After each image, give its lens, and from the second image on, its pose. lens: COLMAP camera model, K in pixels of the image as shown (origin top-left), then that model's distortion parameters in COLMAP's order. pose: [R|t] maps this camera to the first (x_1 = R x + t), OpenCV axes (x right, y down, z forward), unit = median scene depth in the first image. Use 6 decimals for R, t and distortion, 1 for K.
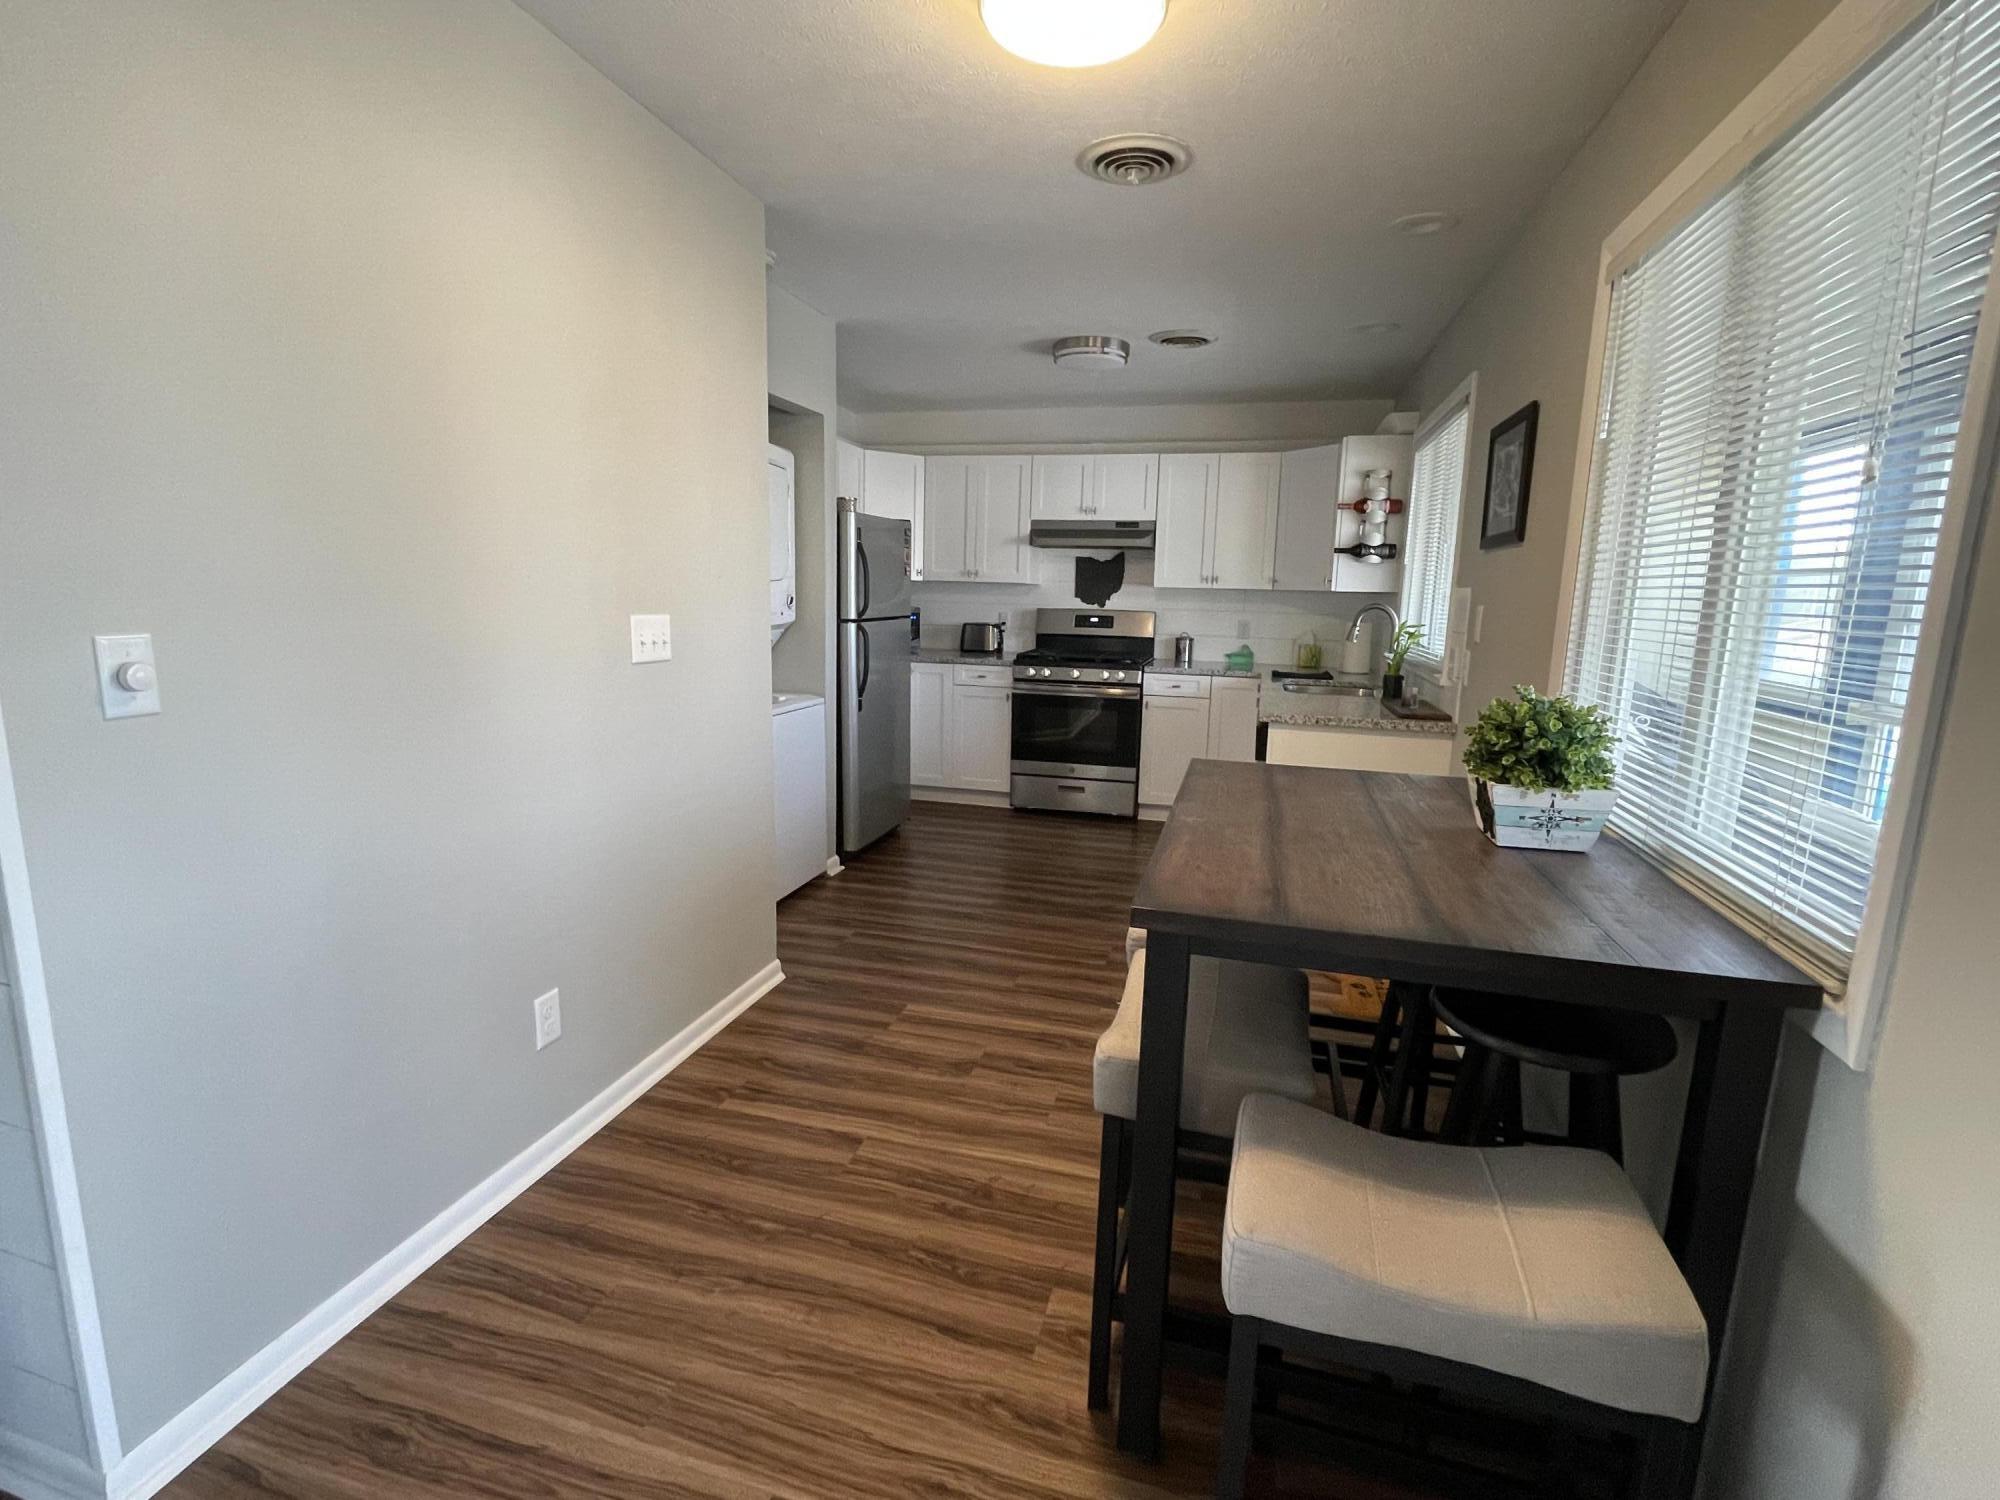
lens RADIAL K [[940.8, 0, 1003.6], [0, 940.8, 738.8], [0, 0, 1]] dist [0.000202, -0.001694]
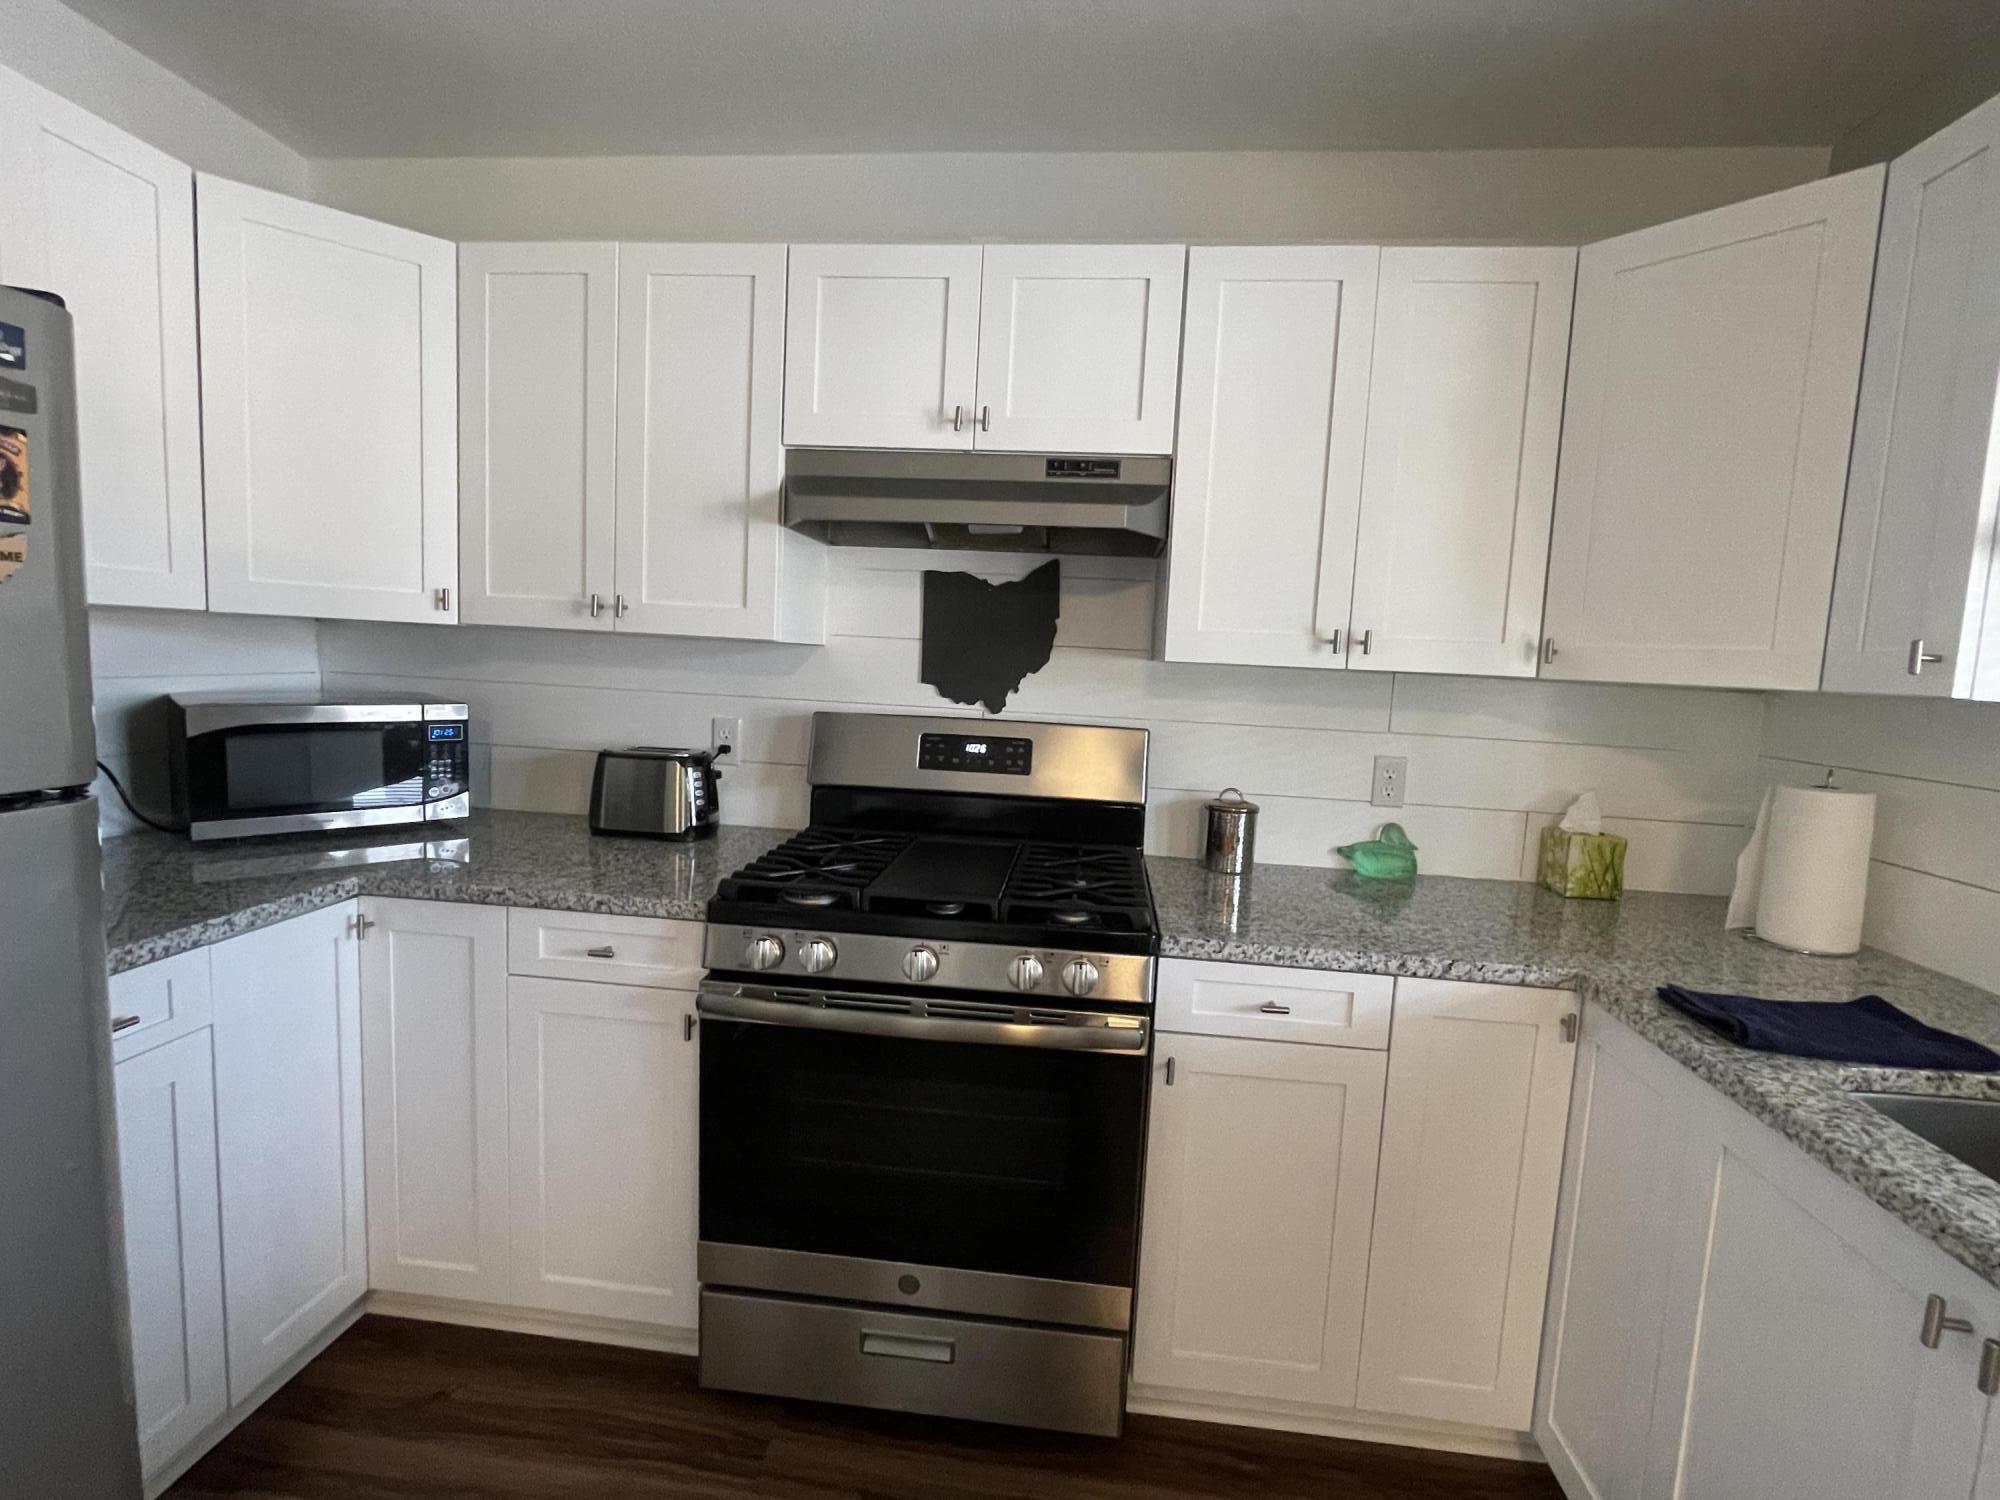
lens RADIAL K [[940.8, 0, 1005.5], [0, 940.8, 750.4], [0, 0, 1]] dist [0.000202, -0.001694]
pose [[0.986787, 0.005468, 0.161933, 0.053464], [0.002960, 0.998655, -0.051764, -0.114014], [-0.161998, 0.051560, 0.985443, 0.691469]]
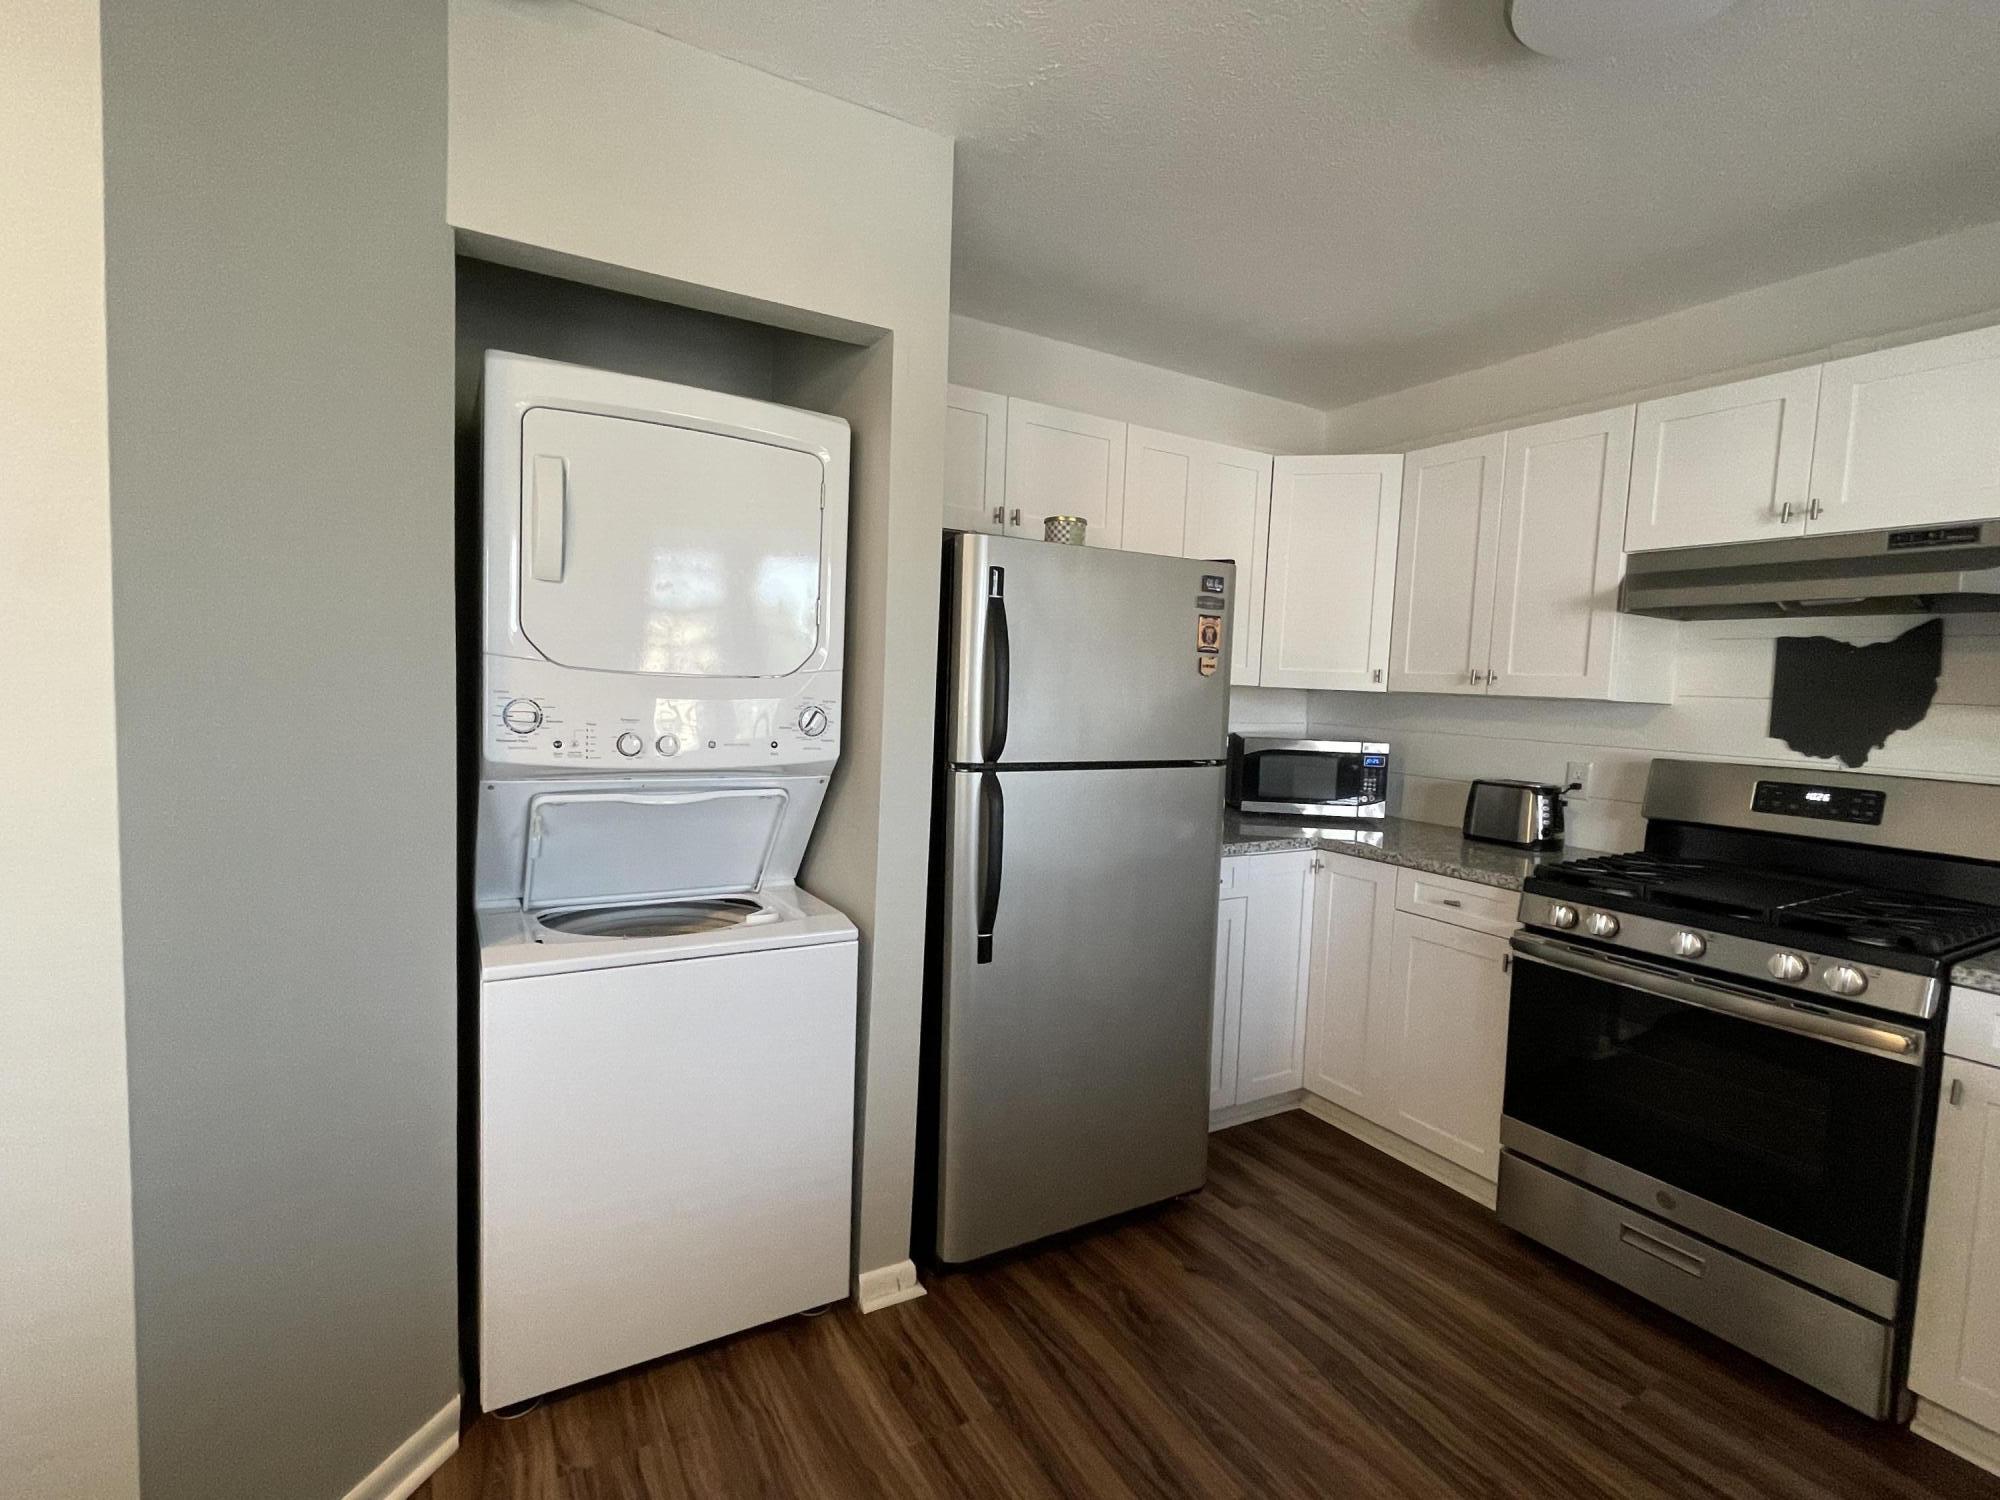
lens RADIAL K [[940.8, 0, 992.9], [0, 940.8, 748.8], [0, 0, 1]] dist [0.000202, -0.001694]
pose [[0.709477, 0.052598, -0.702763, 0.132959], [-0.131950, 0.989490, -0.059152, -0.083989], [0.692266, 0.134696, 0.708961, 0.524901]]
